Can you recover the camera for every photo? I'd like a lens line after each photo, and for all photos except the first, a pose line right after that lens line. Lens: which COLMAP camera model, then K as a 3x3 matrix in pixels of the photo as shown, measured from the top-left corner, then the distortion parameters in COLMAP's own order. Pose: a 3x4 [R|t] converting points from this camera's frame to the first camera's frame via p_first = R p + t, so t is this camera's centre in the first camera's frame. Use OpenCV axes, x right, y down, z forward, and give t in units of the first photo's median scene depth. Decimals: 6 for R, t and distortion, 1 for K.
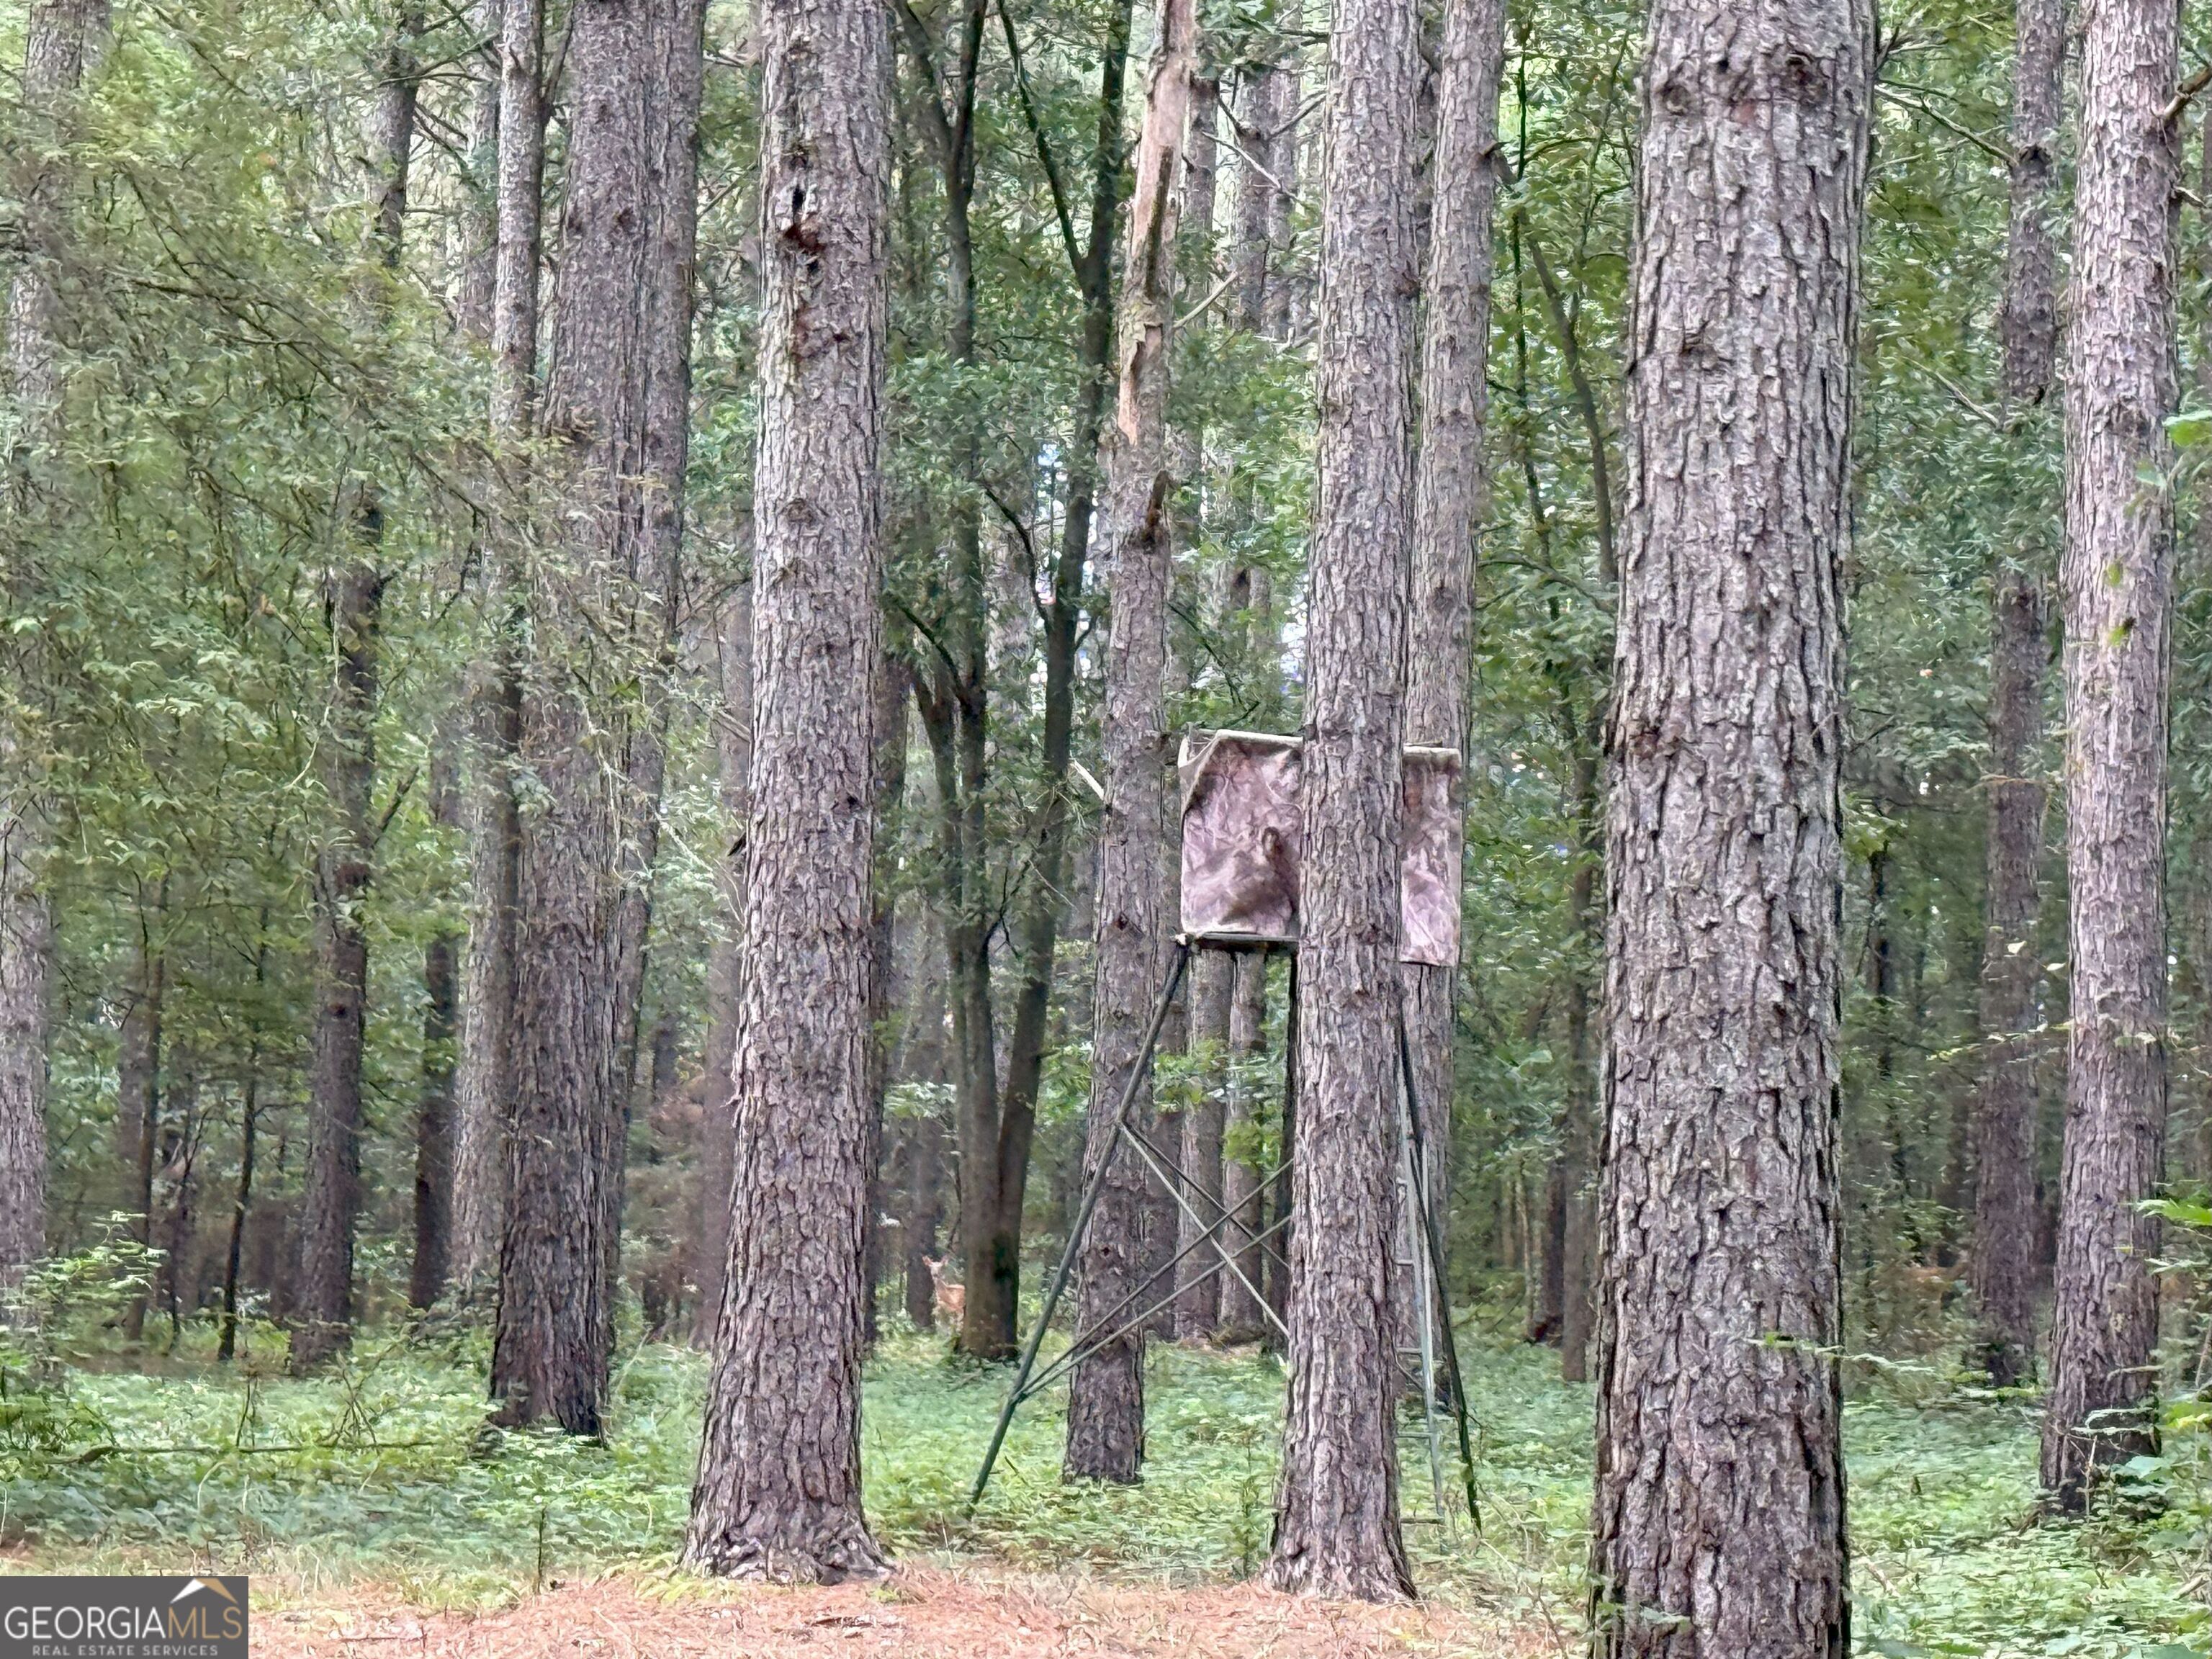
lens RADIAL K [[7237.8, 0, 1126.7], [0, 7237.8, 841.9], [0, 0, 1]] dist [0.175617, 0.000000]
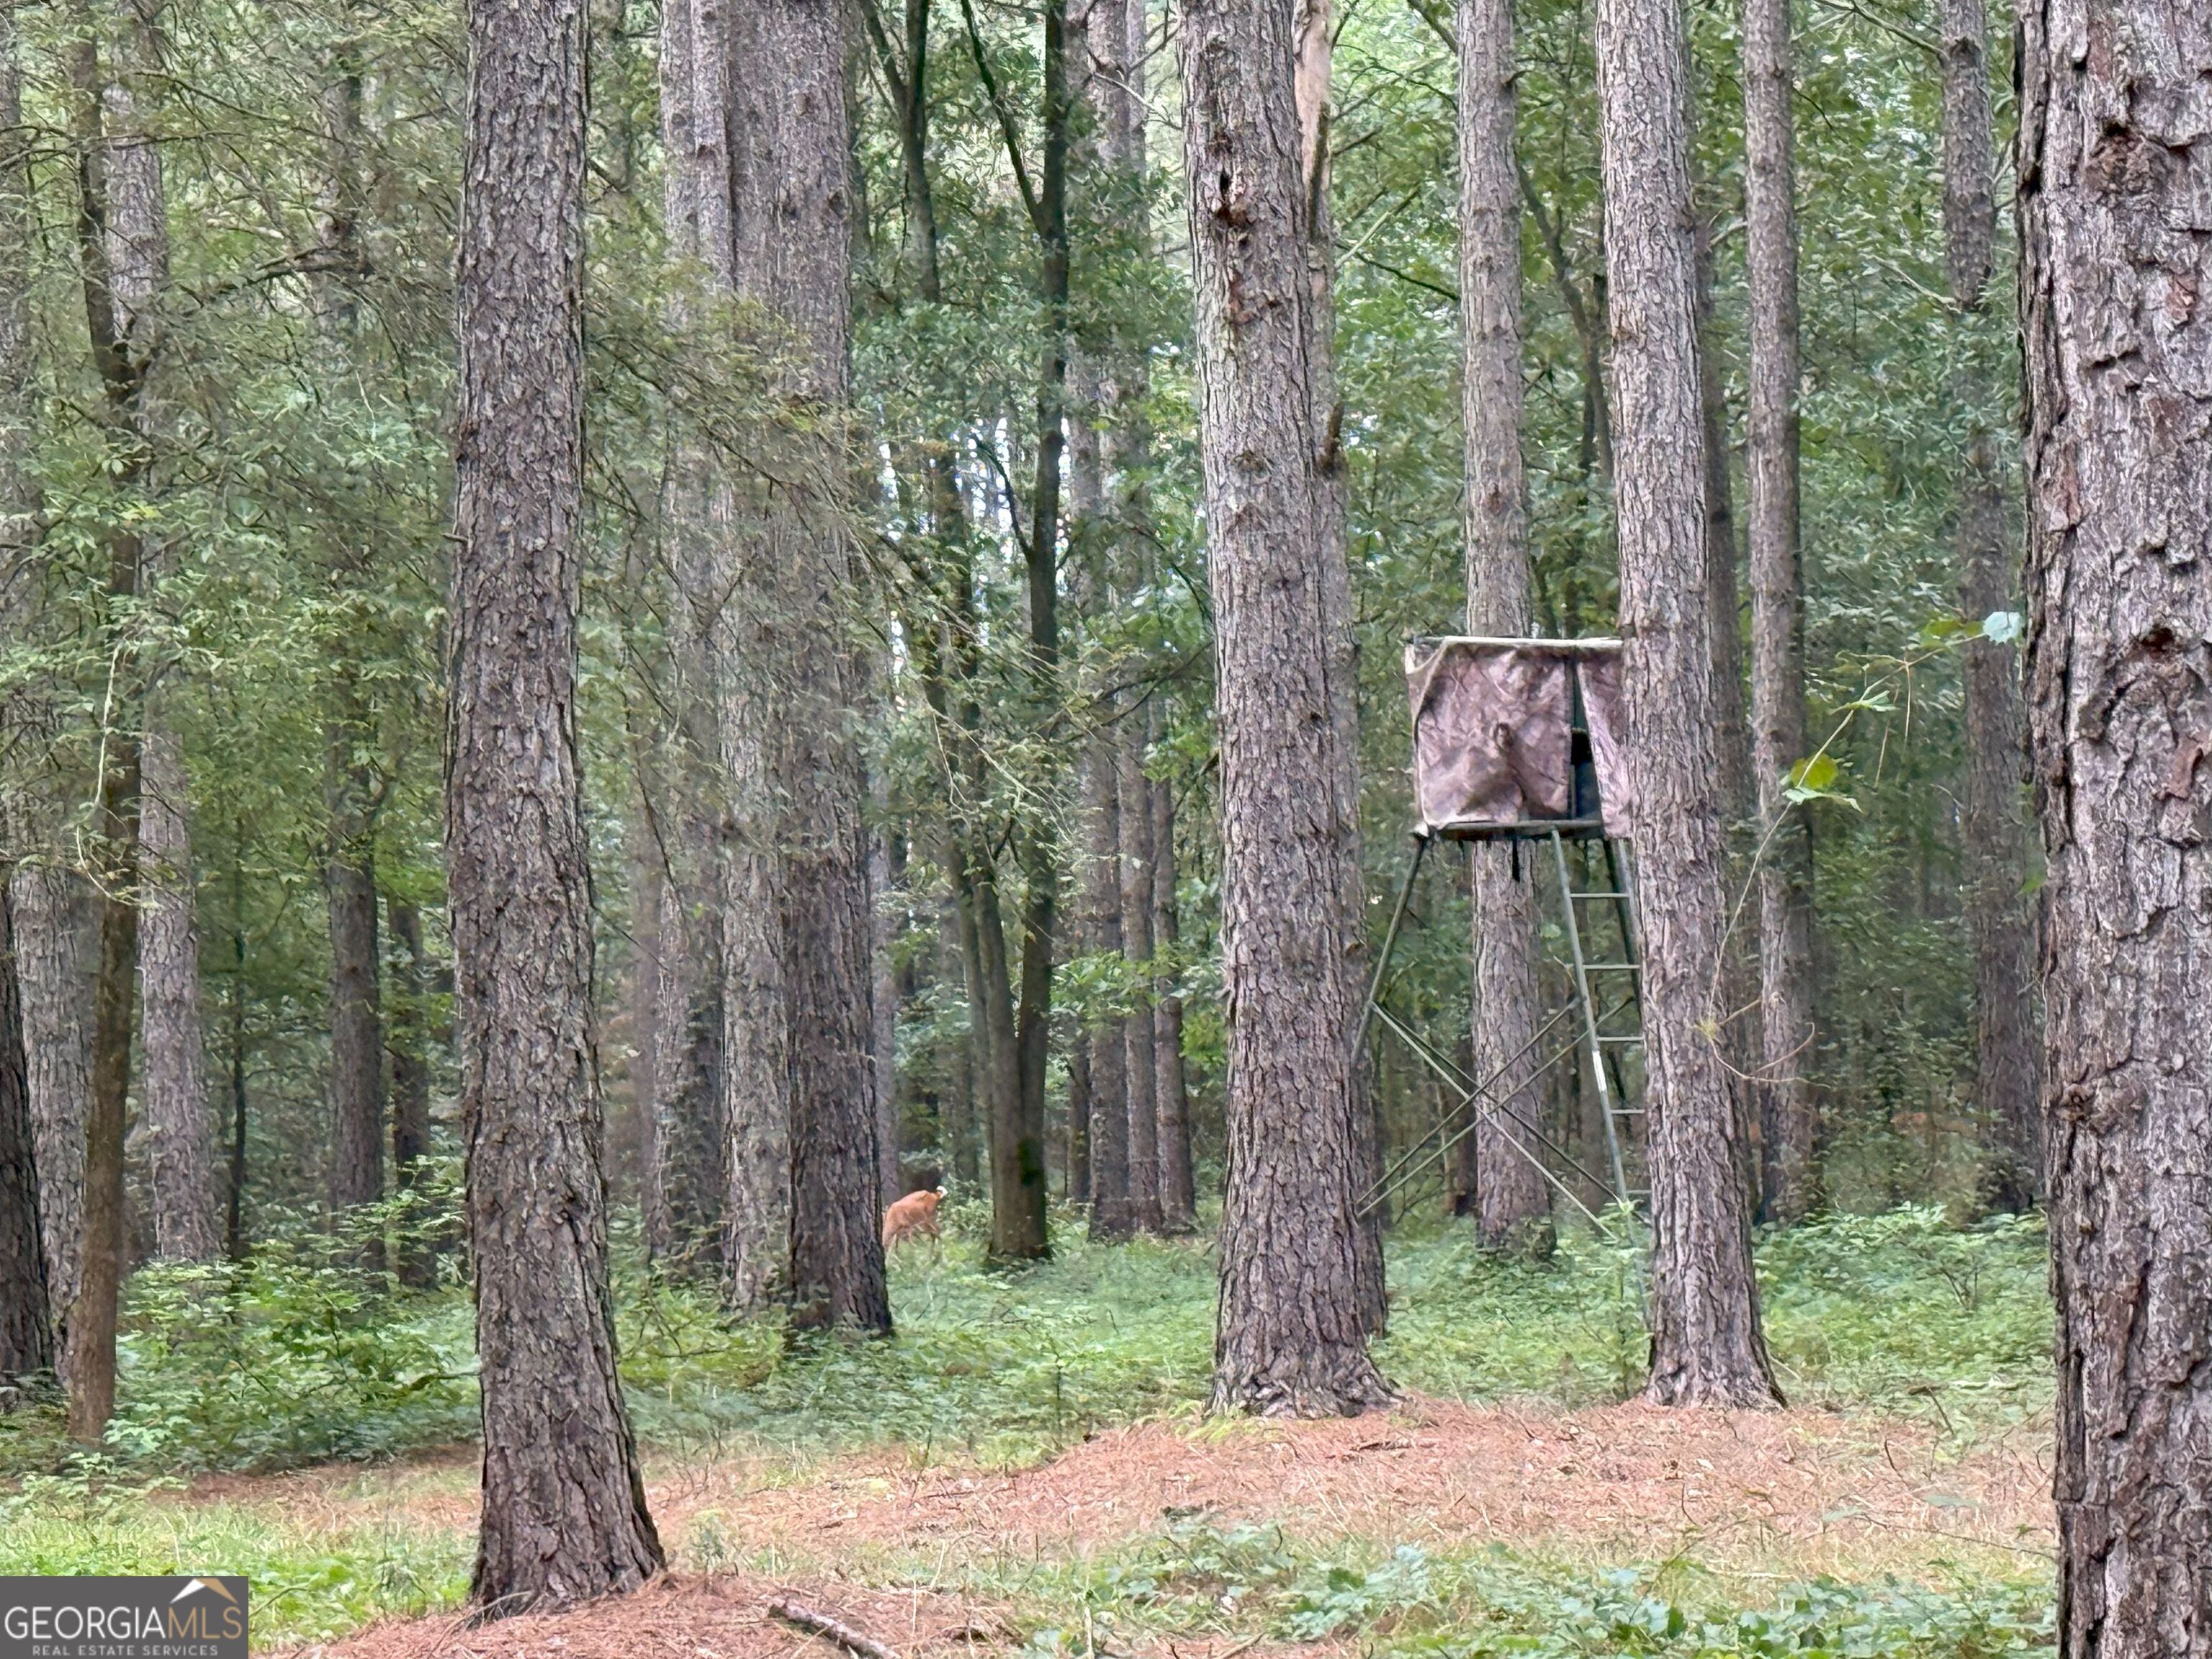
lens RADIAL K [[7237.8, 0, 1220.9], [0, 7237.8, 822.5], [0, 0, 1]] dist [0.175617, 0.000000]
pose [[0.995821, -0.070370, 0.058213, -0.103626], [0.069837, 0.997496, 0.011143, -0.002593], [-0.058852, -0.007031, 0.998242, -0.099944]]
